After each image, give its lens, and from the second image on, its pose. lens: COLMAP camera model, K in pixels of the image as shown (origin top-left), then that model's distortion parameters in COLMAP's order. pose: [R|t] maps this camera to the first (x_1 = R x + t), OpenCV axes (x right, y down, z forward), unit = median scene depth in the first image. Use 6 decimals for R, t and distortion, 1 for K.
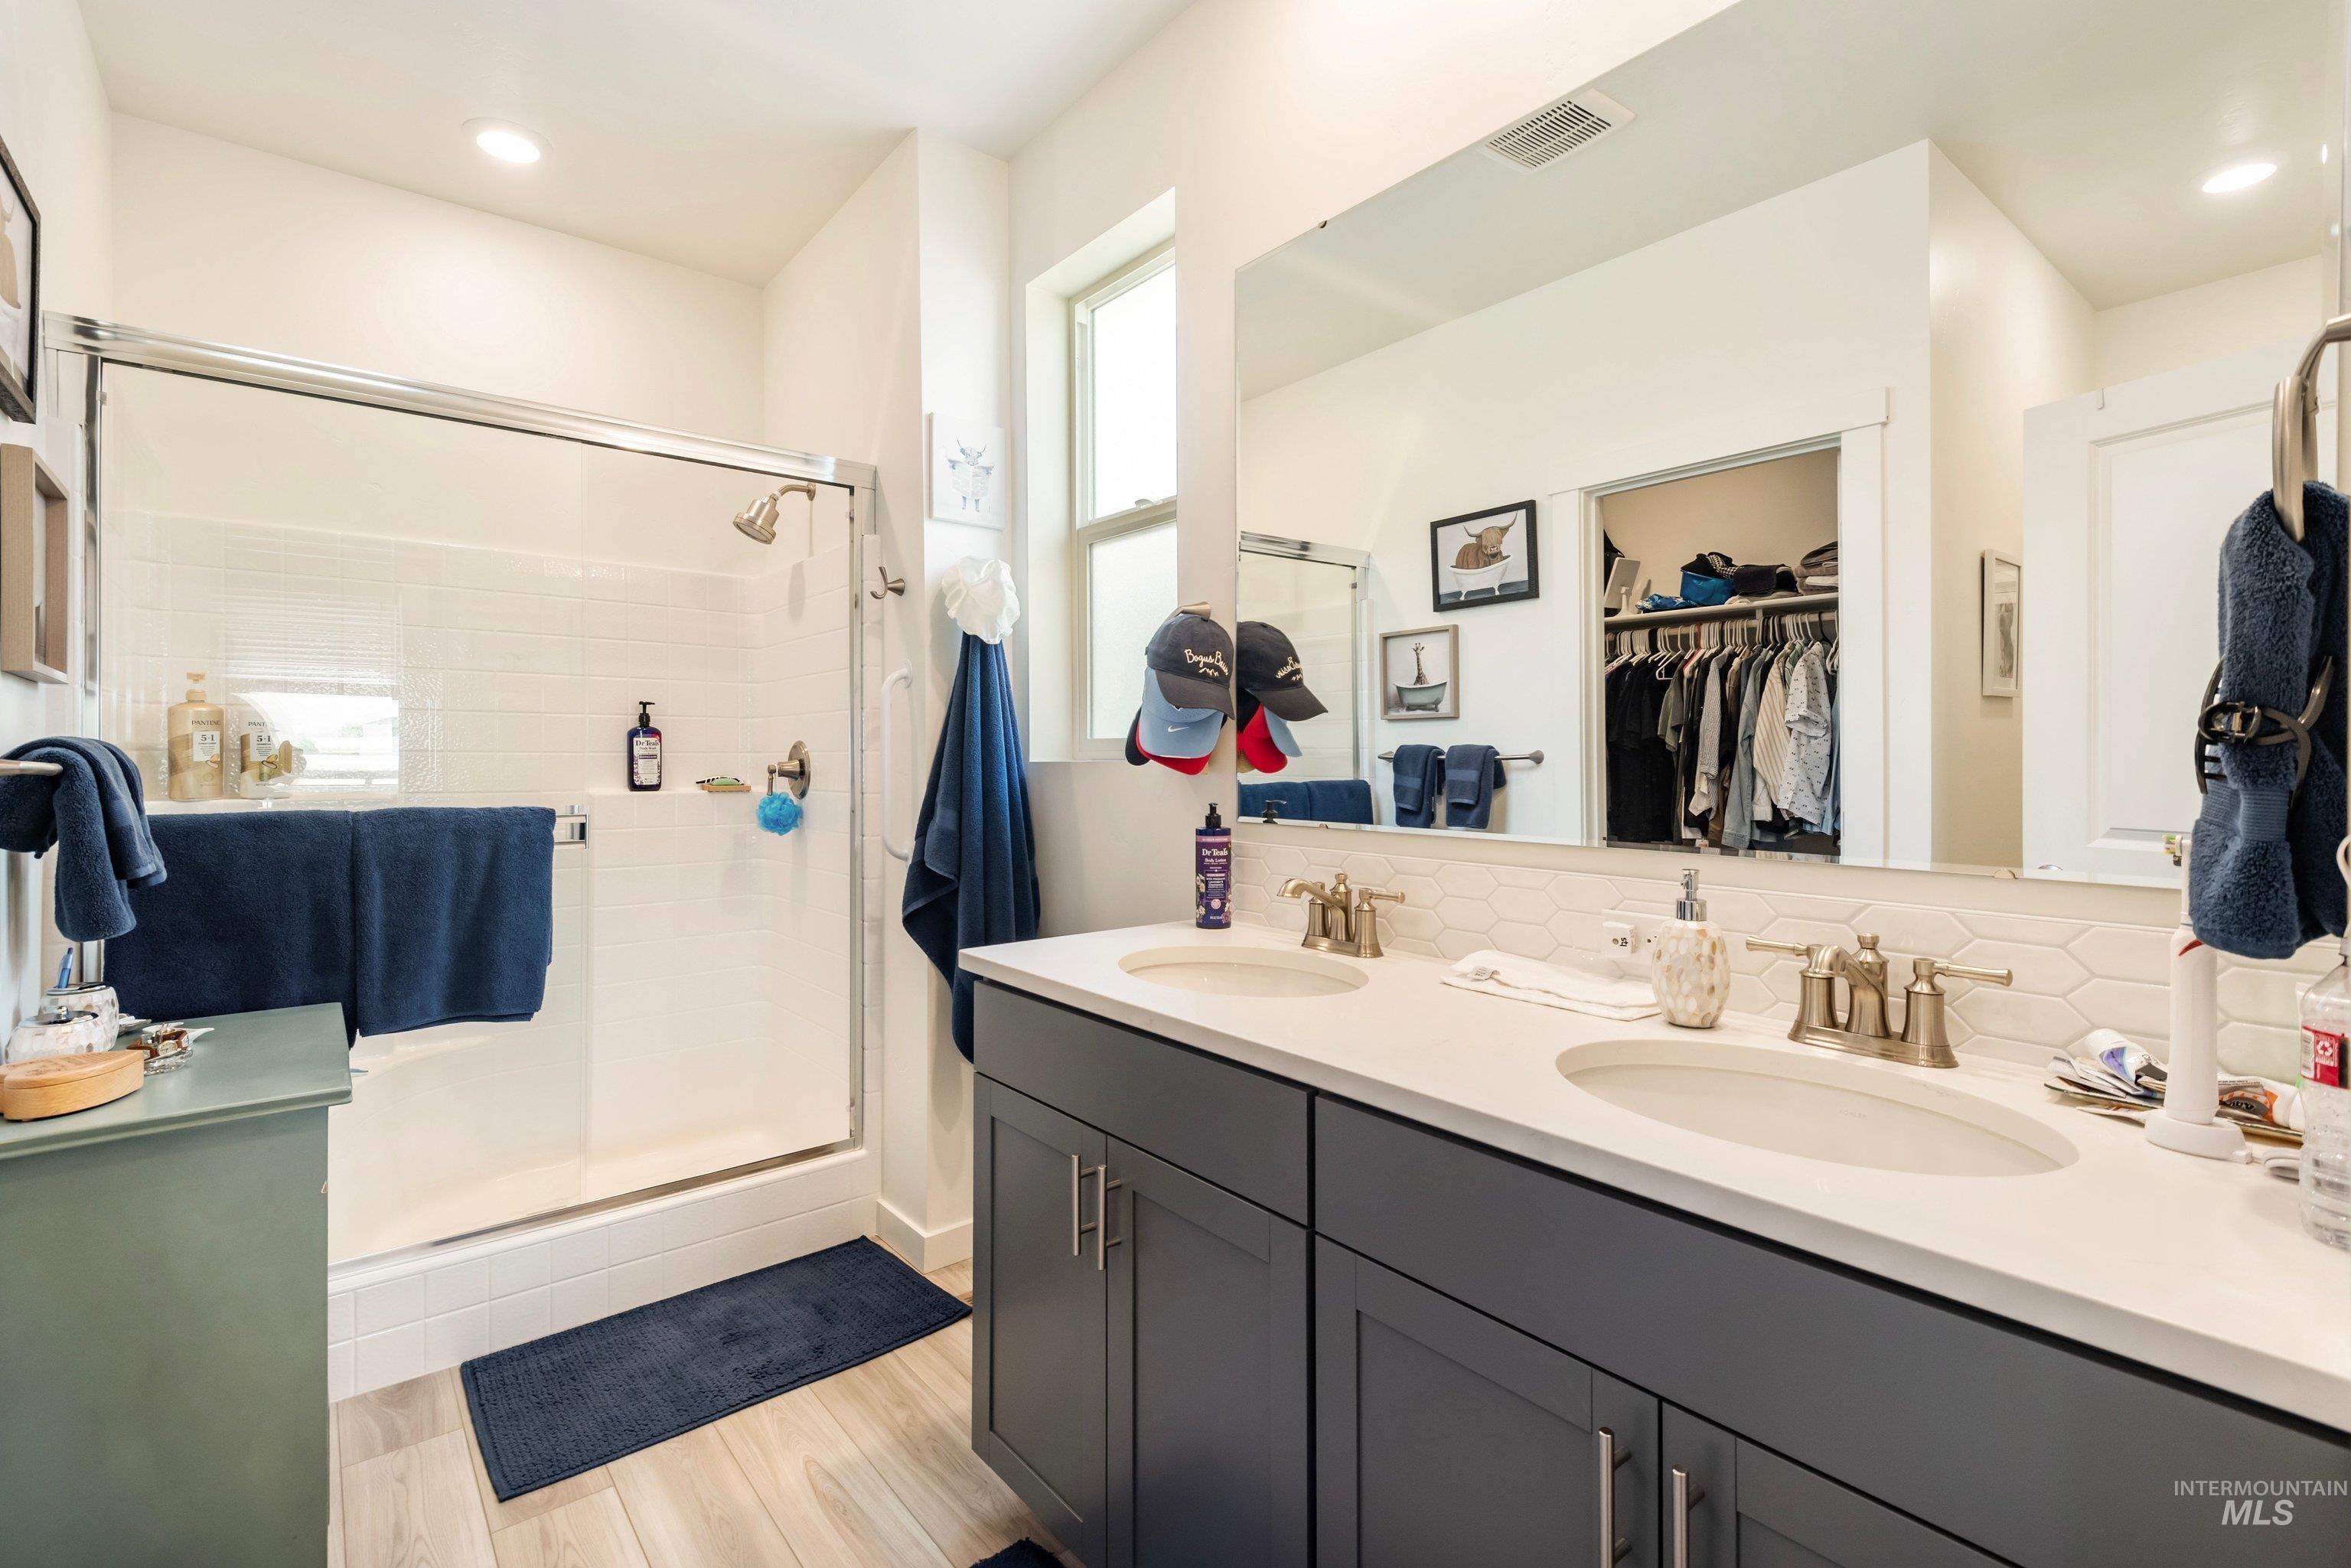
lens RADIAL K [[1060.7, 0, 1188.1], [0, 1060.7, 767.7], [0, 0, 1]] dist [0.018798, -0.003634]
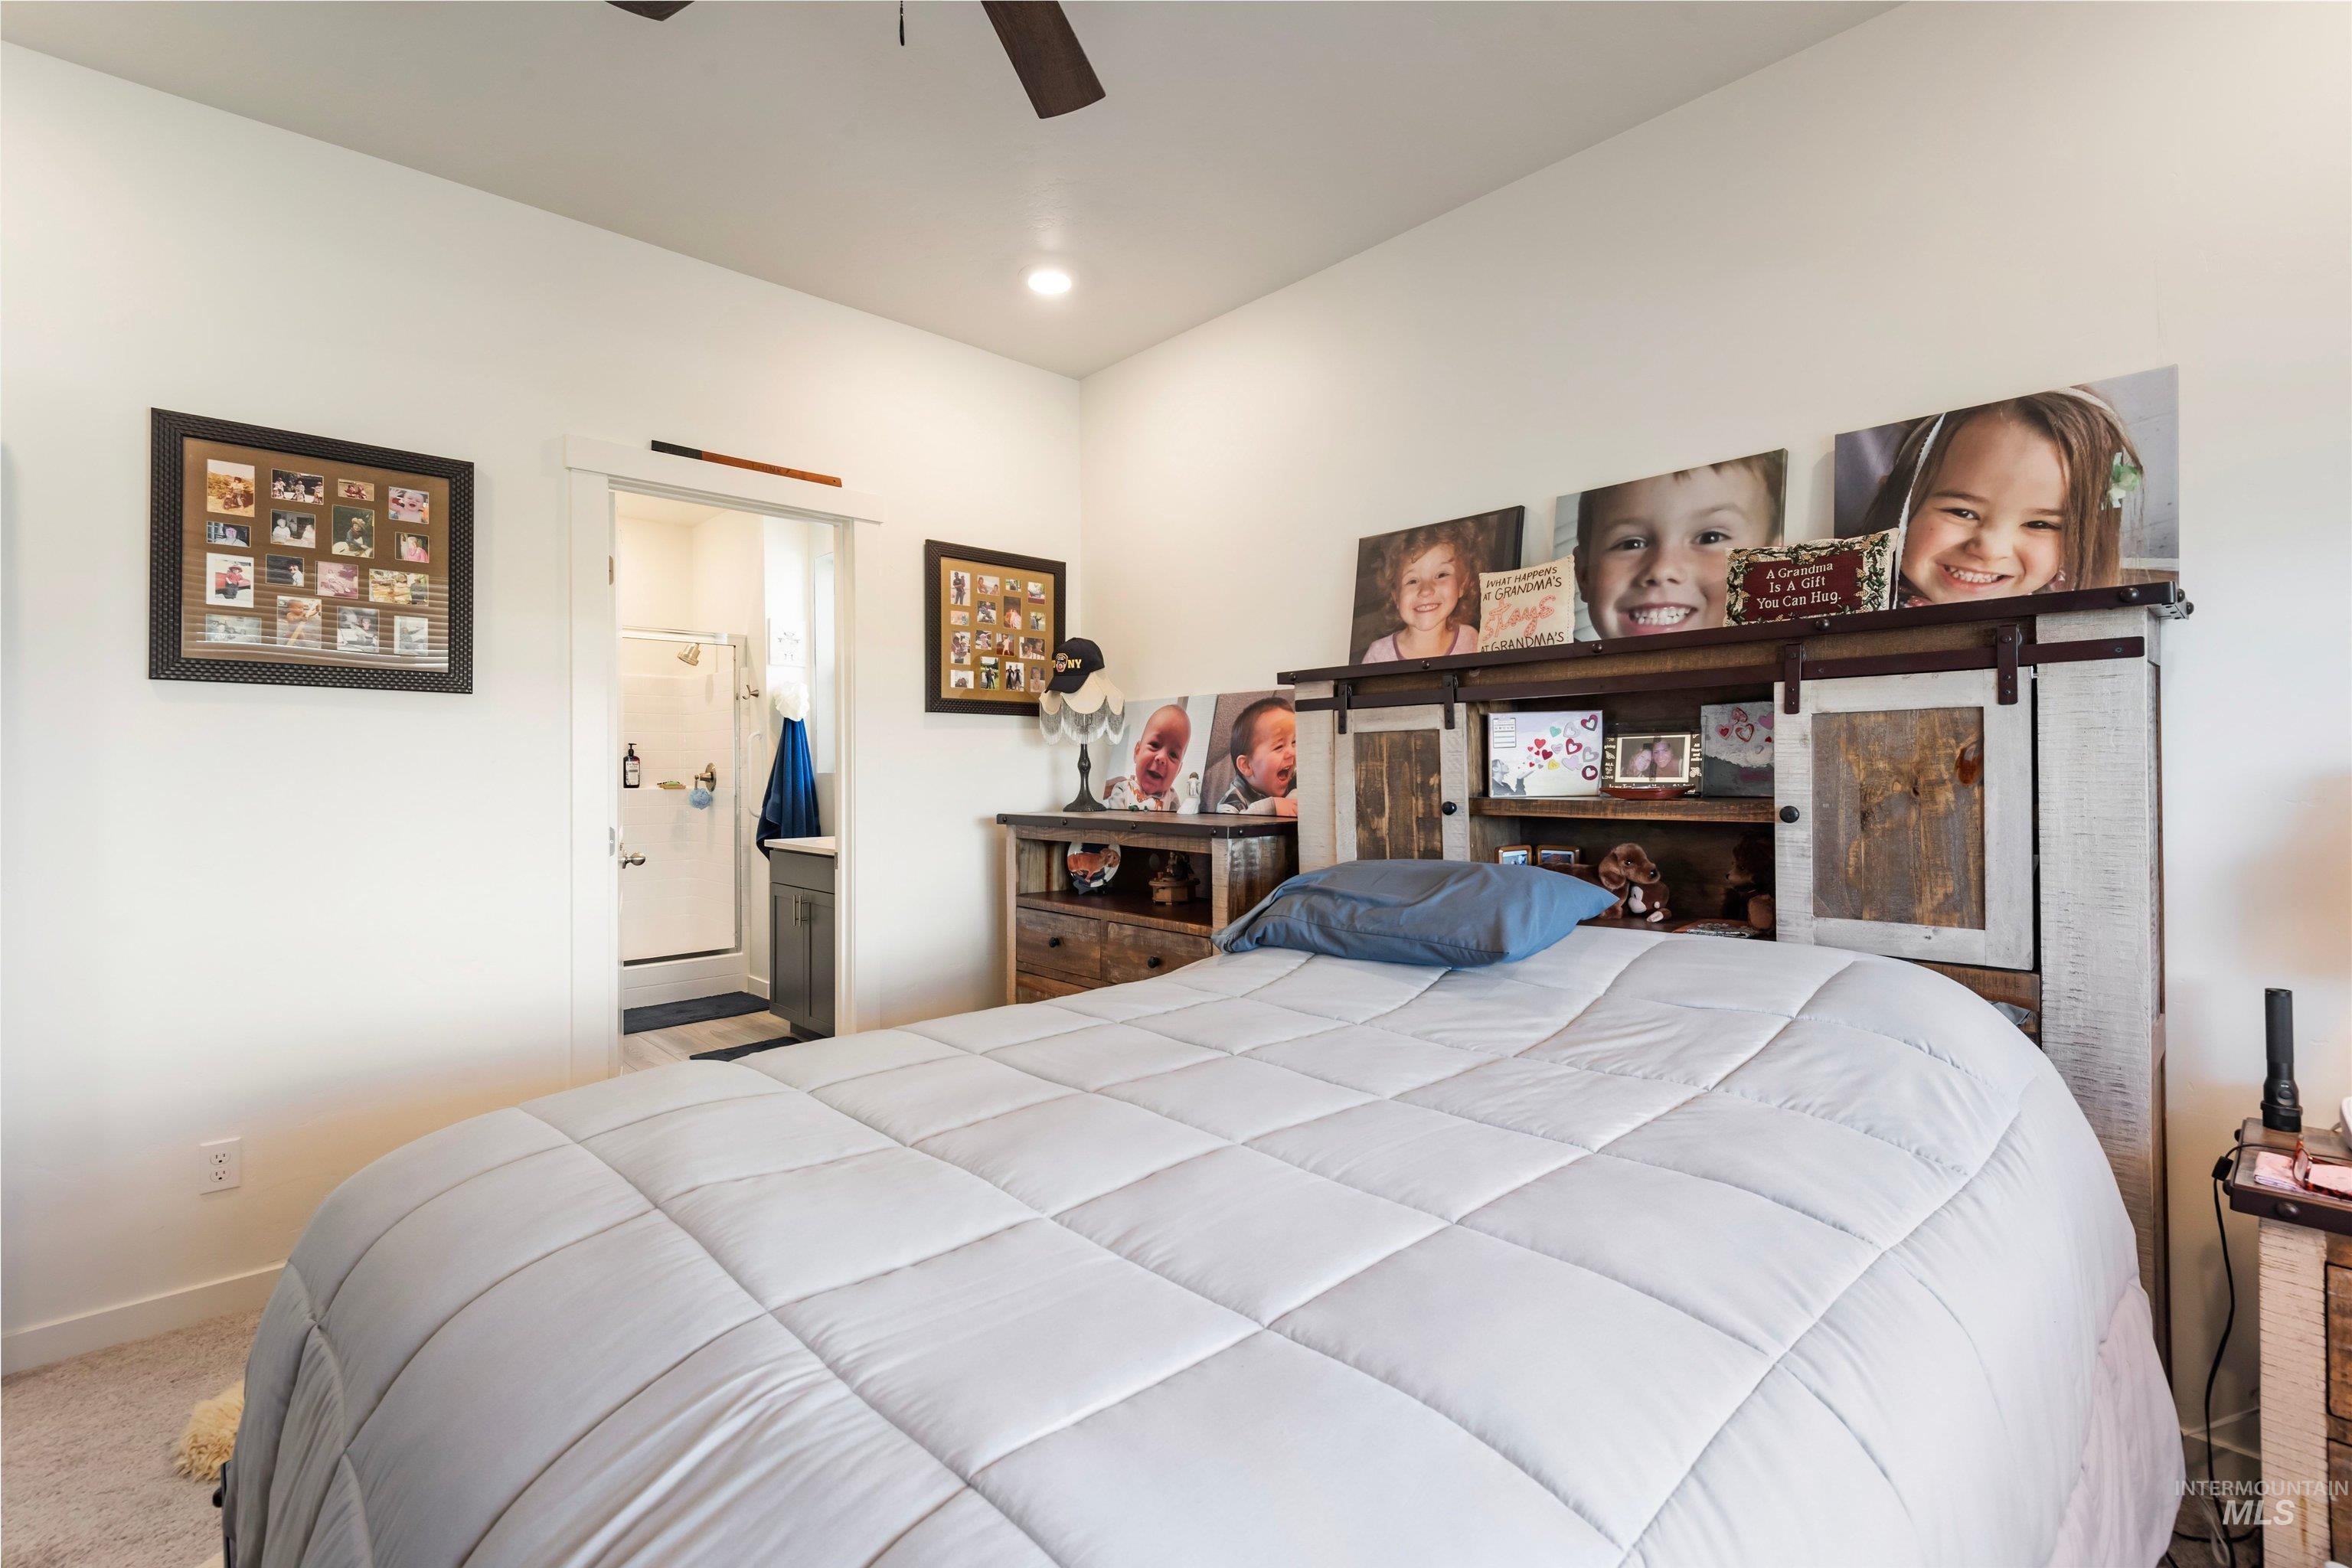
lens RADIAL K [[1061.2, 0, 1158.9], [0, 1061.2, 777.2], [0, 0, 1]] dist [0.018798, -0.003634]
pose [[0.999190, -0.002927, 0.040131, 0.429809], [0.002762, 0.999988, 0.004154, -0.004789], [-0.040143, -0.004040, 0.999186, -1.123518]]
